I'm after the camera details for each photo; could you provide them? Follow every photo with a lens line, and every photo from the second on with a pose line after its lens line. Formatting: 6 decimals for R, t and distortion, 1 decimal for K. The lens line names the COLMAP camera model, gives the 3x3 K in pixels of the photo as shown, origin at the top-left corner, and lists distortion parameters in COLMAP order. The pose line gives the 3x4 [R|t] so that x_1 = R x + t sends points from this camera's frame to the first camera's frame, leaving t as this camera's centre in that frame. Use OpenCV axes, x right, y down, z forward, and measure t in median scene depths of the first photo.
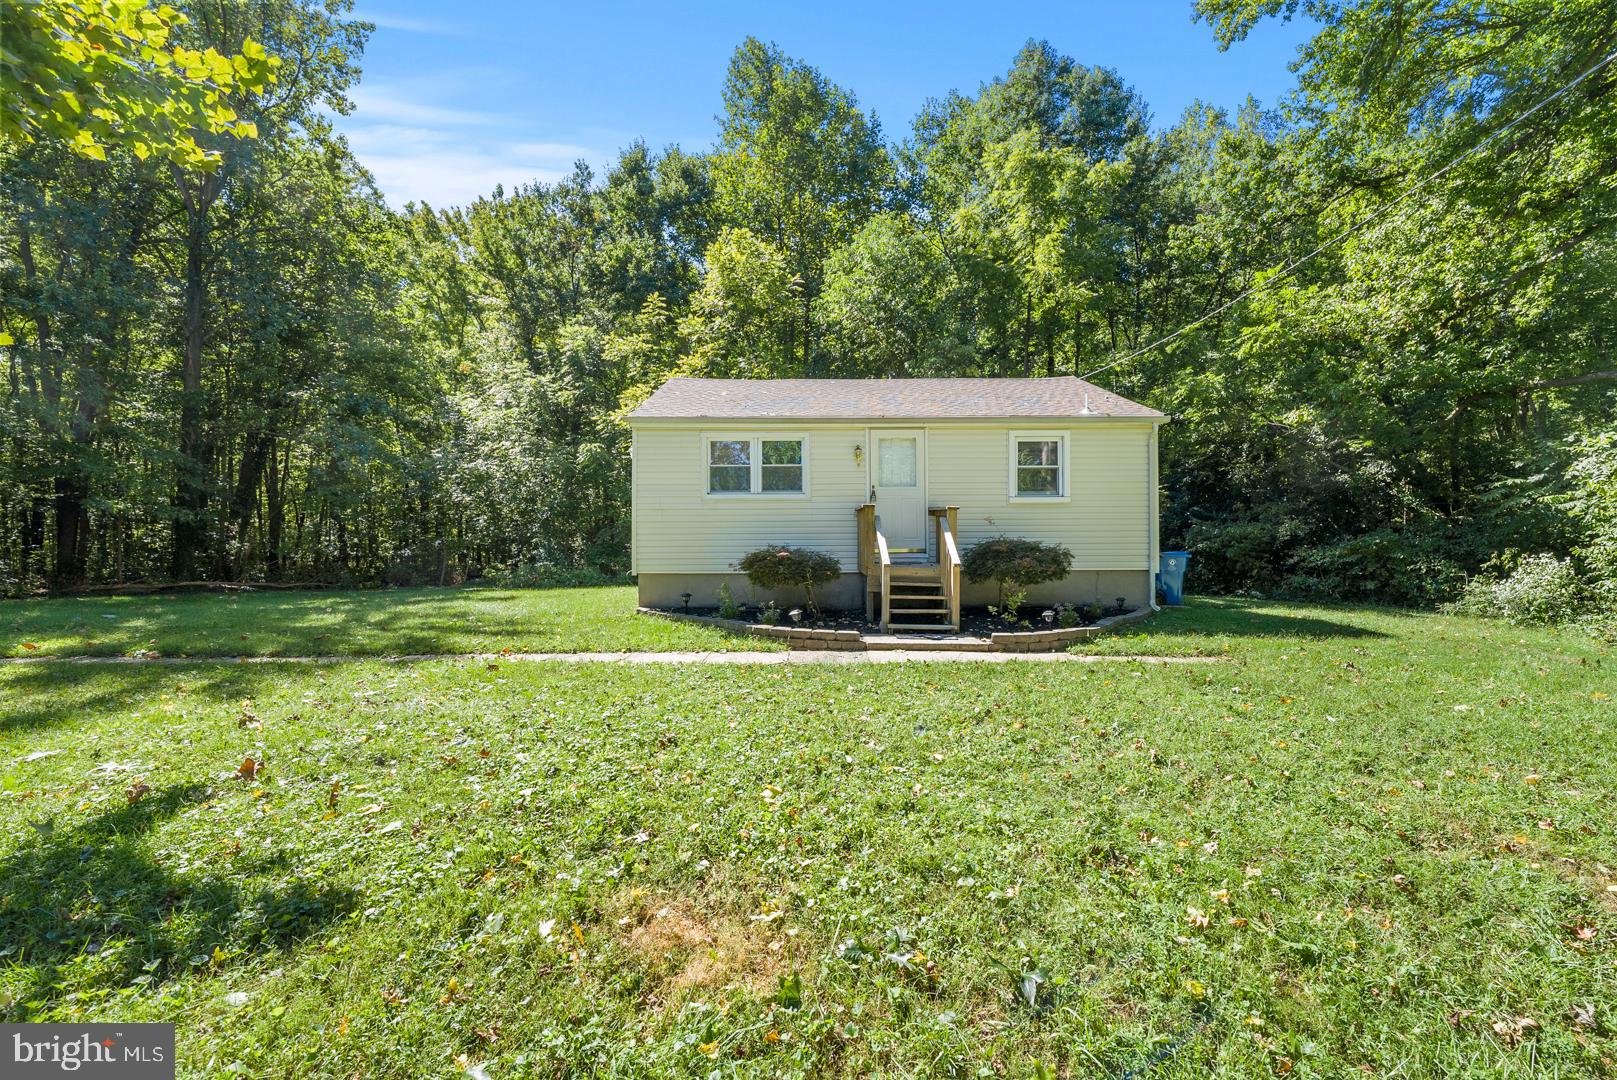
lens RADIAL K [[664.9, 0, 806.0], [0, 664.9, 537.3], [0, 0, 1]] dist [-0.009855, -0.001894]
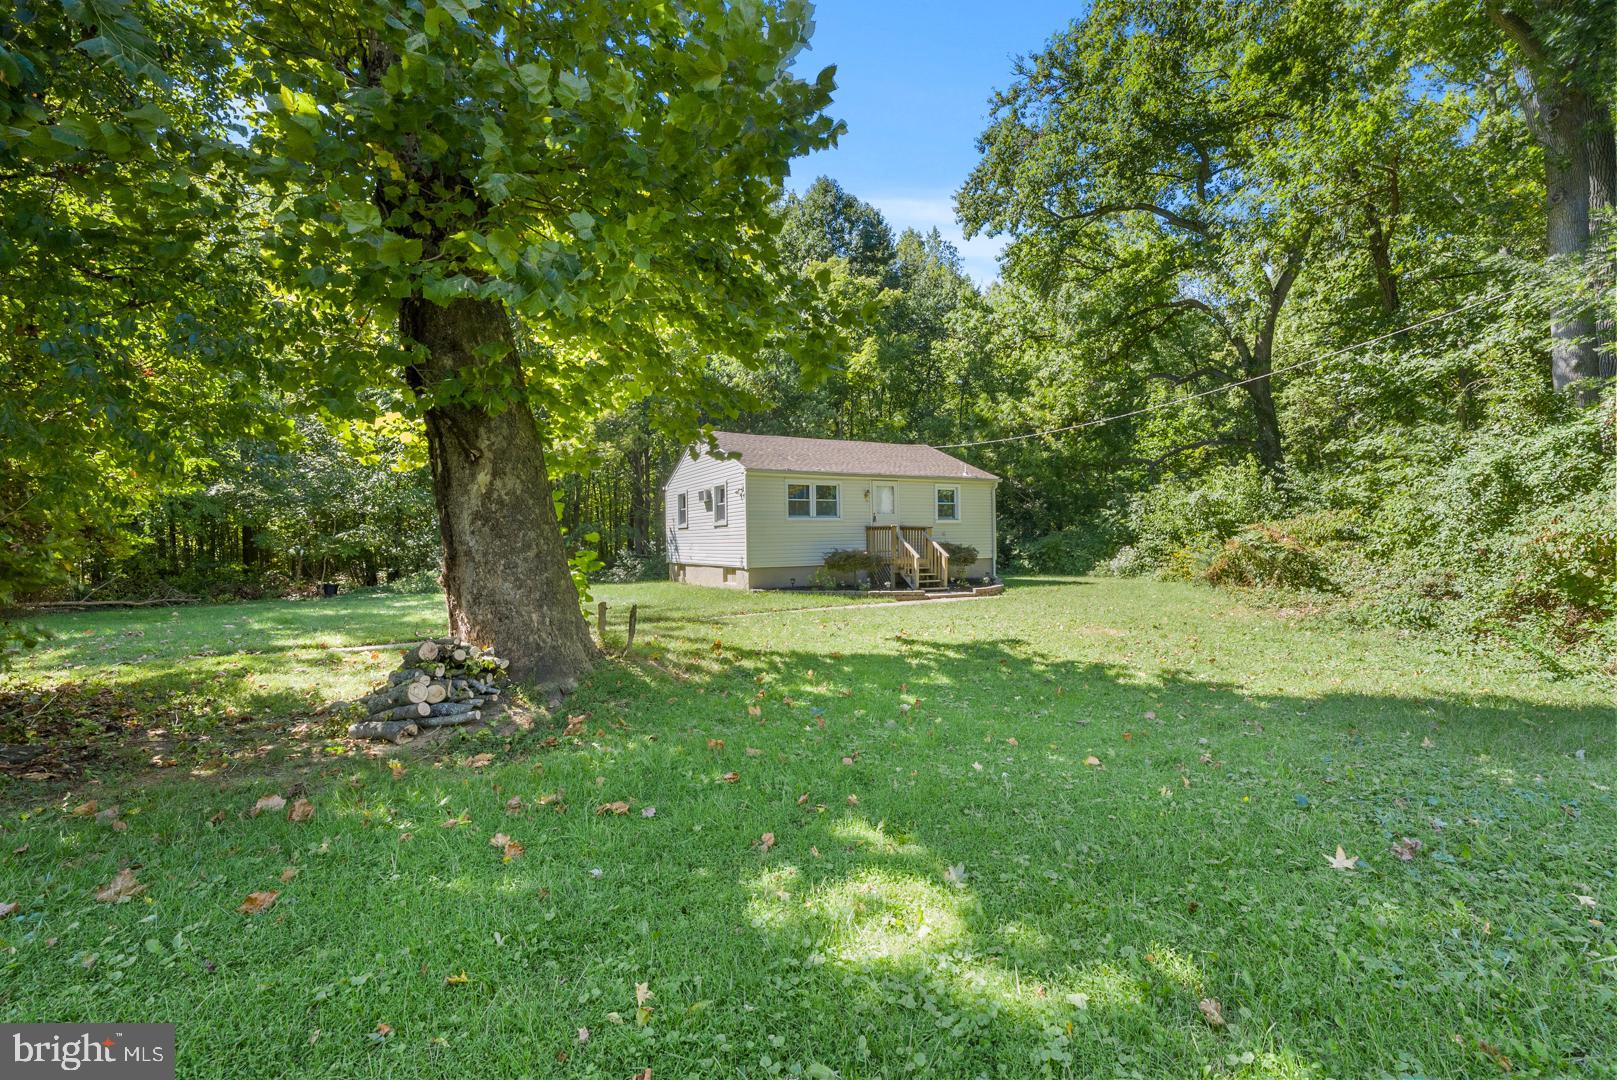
lens RADIAL K [[664.9, 0, 802.7], [0, 664.9, 549.0], [0, 0, 1]] dist [-0.009855, -0.001894]
pose [[0.877719, -0.017451, 0.478858, -0.887859], [0.011908, 0.999822, 0.014609, -0.011844], [-0.479028, -0.007120, 0.877771, -0.430786]]
